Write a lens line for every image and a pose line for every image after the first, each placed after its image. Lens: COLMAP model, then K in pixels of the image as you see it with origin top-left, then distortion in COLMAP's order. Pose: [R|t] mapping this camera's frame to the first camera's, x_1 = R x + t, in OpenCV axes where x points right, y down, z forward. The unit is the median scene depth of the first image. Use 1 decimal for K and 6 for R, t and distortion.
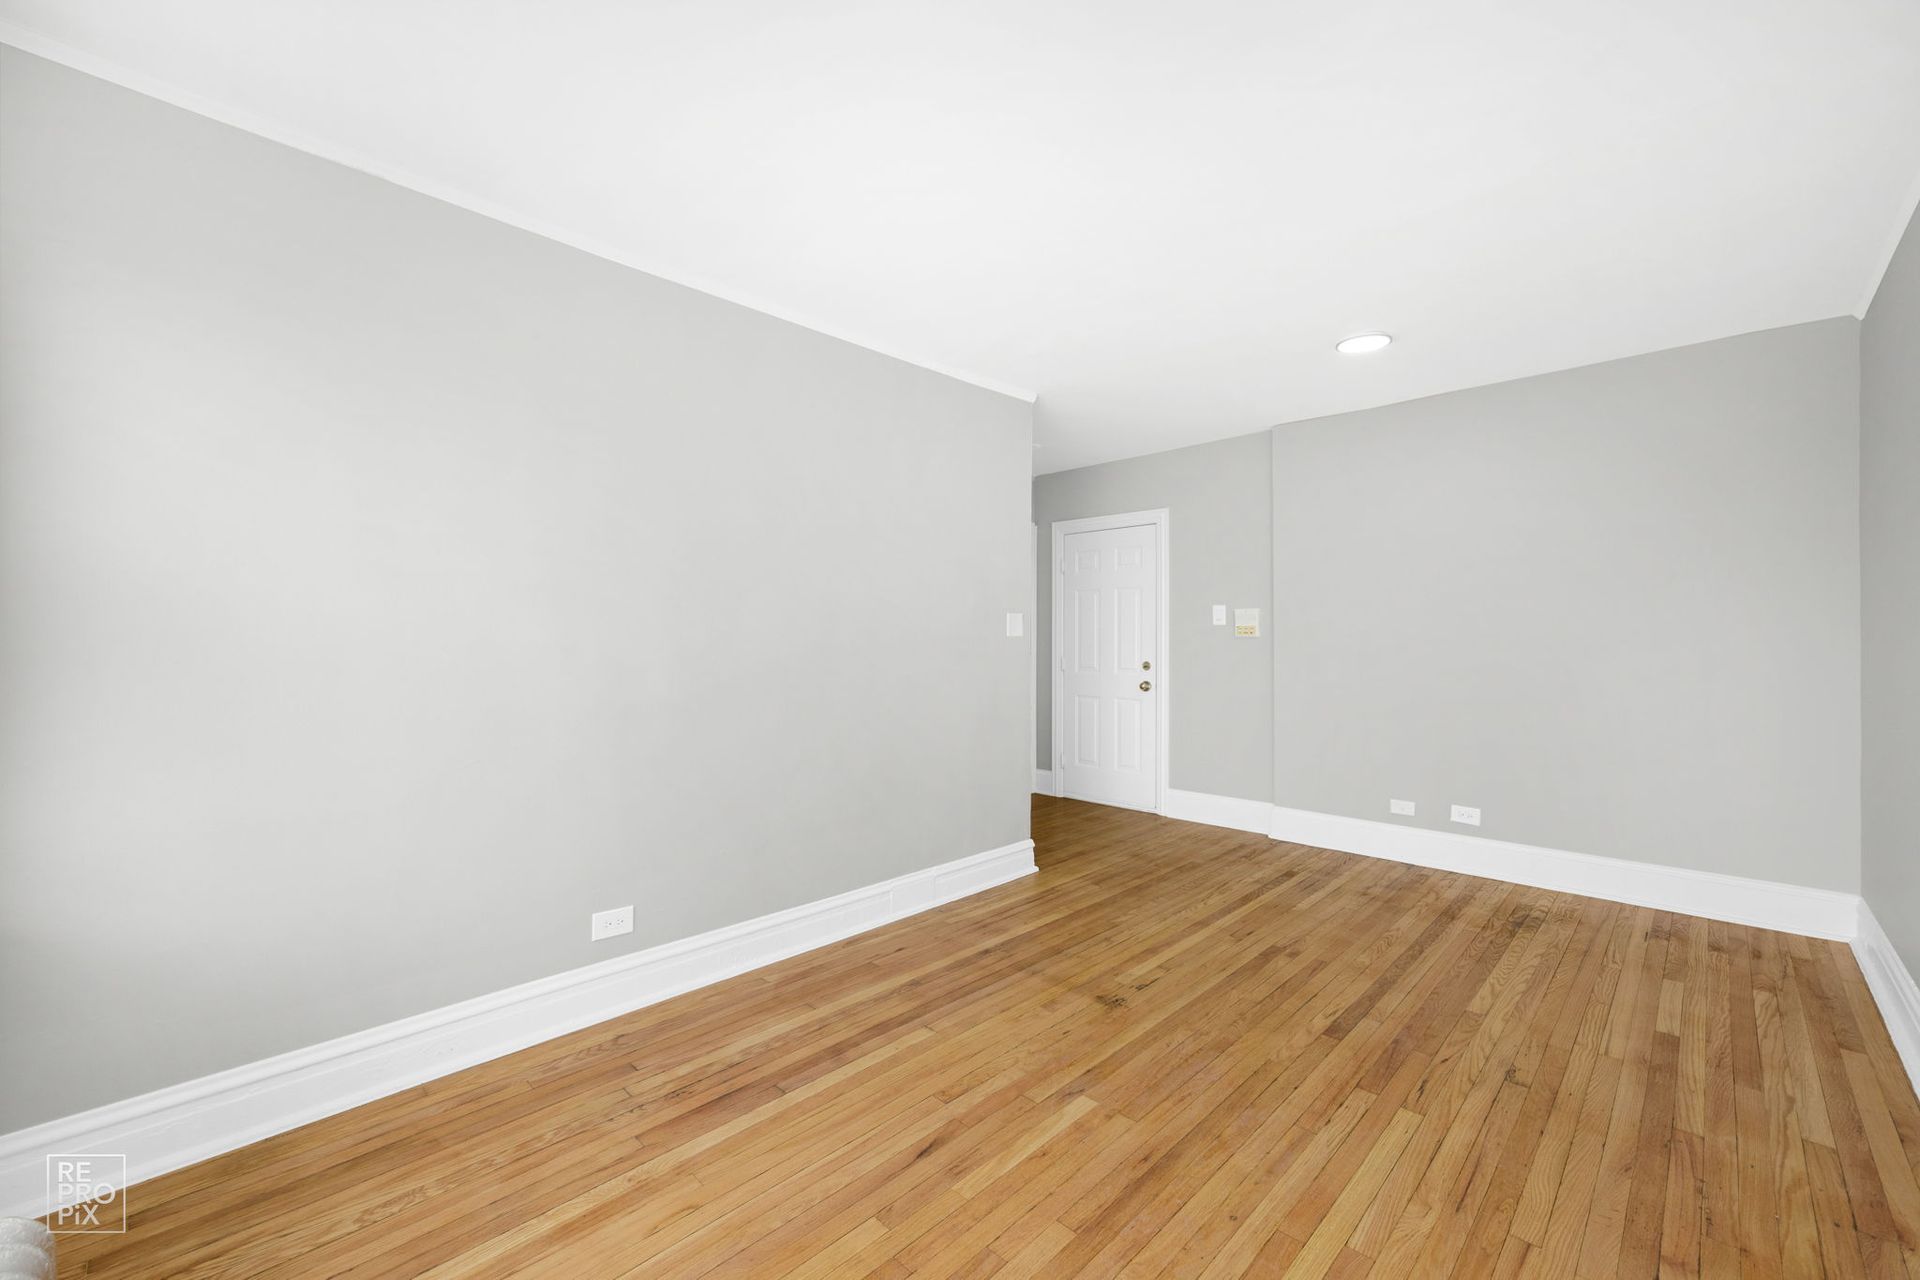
lens RADIAL K [[783.2, 0, 951.8], [0, 783.2, 630.7], [0, 0, 1]] dist [-0.013352, -0.002678]
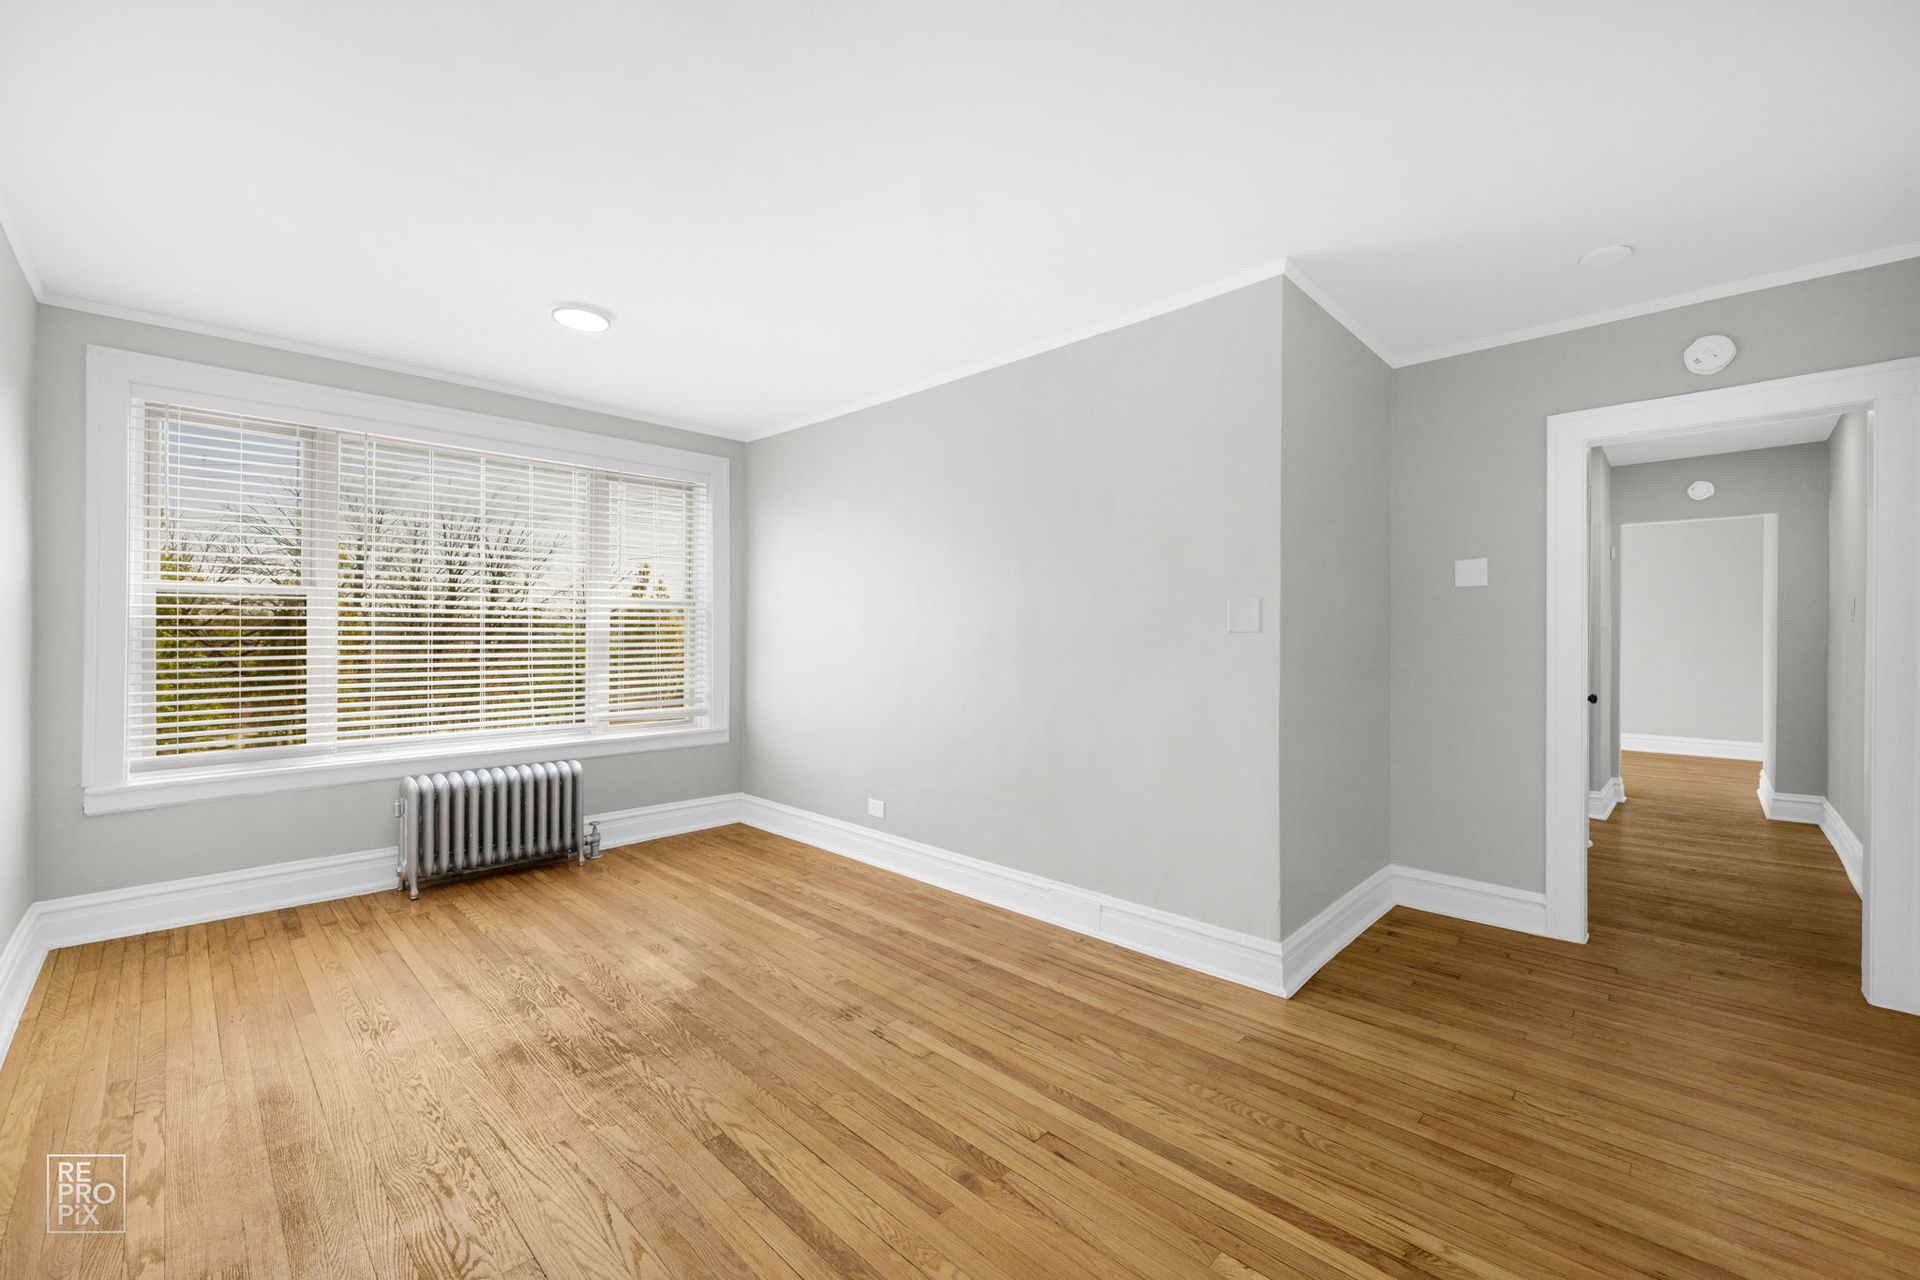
lens RADIAL K [[783.2, 0, 963.7], [0, 783.2, 633.0], [0, 0, 1]] dist [-0.013352, -0.002678]
pose [[0.010054, 0.005972, -0.999932, 1.084563], [0.005238, 0.999968, 0.006024, -0.000477], [0.999936, -0.005299, 0.010023, 1.054470]]
